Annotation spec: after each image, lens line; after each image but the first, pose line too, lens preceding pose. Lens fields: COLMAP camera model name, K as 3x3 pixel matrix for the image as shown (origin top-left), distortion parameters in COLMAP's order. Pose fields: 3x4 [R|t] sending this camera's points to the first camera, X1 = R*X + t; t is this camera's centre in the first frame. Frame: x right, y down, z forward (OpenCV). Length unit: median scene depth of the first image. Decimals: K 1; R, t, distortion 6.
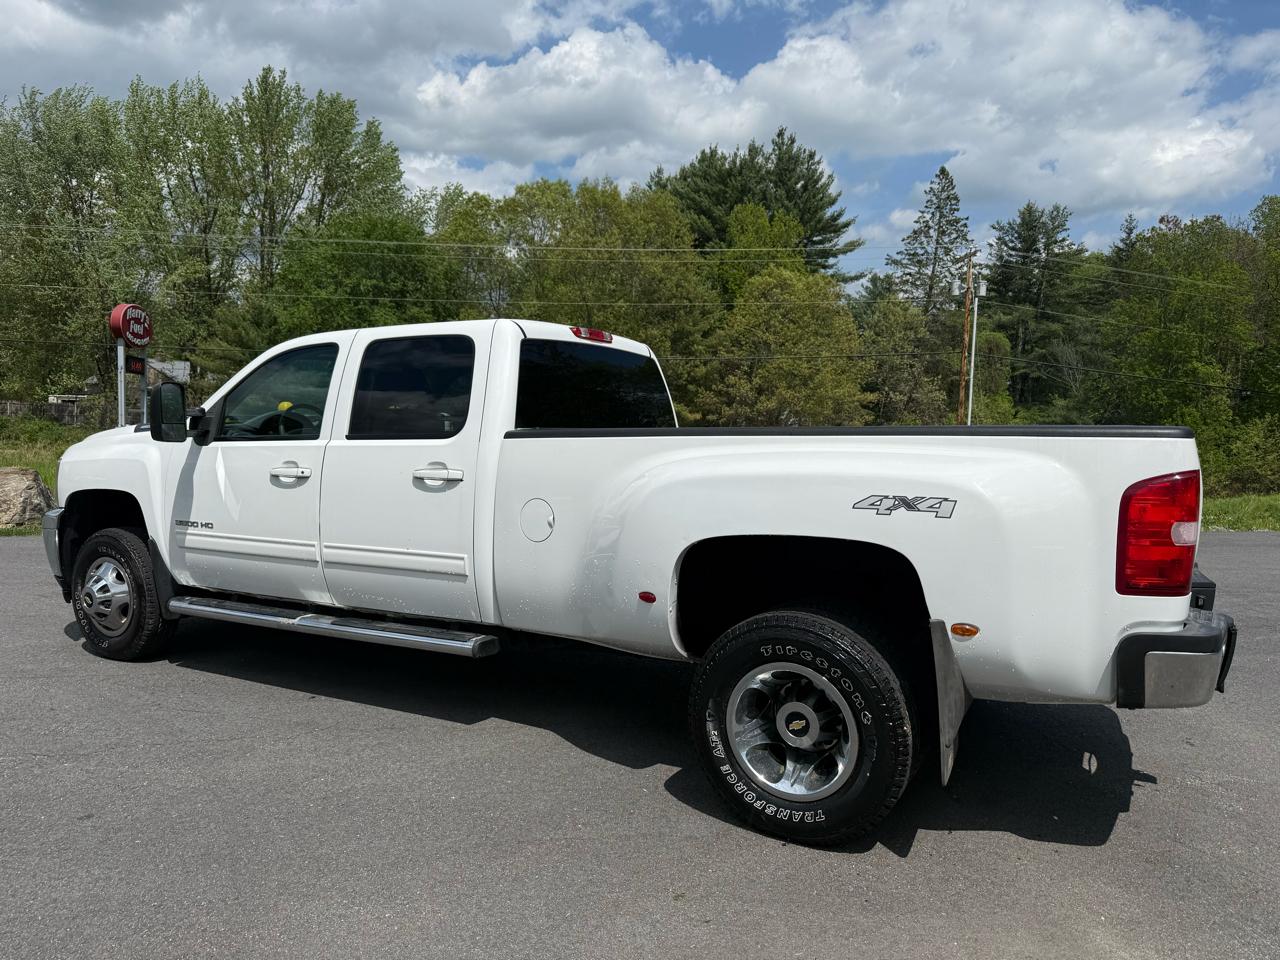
lens RADIAL K [[955.7, 0, 639.3], [0, 955.7, 437.3], [0, 0, 1]] dist [-0.001739, -0.012376]
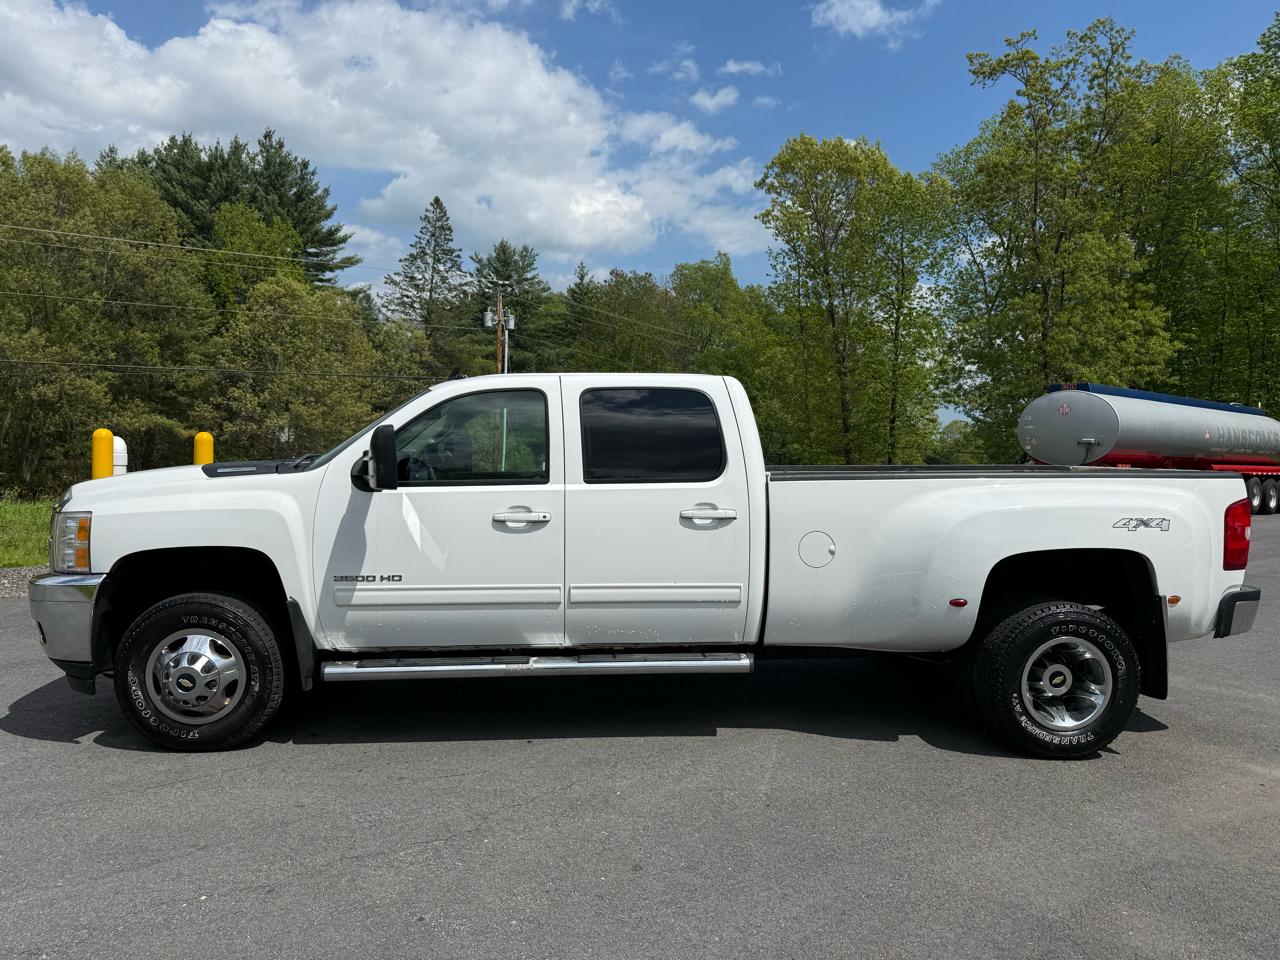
lens RADIAL K [[982.6, 0, 639.6], [0, 982.6, 455.3], [0, 0, 1]] dist [0.032466, -0.008582]
pose [[0.823529, -0.000798, 0.567273, -0.101976], [0.002497, 0.999994, -0.002219, -0.003054], [-0.567268, 0.003244, 0.823527, 0.010509]]
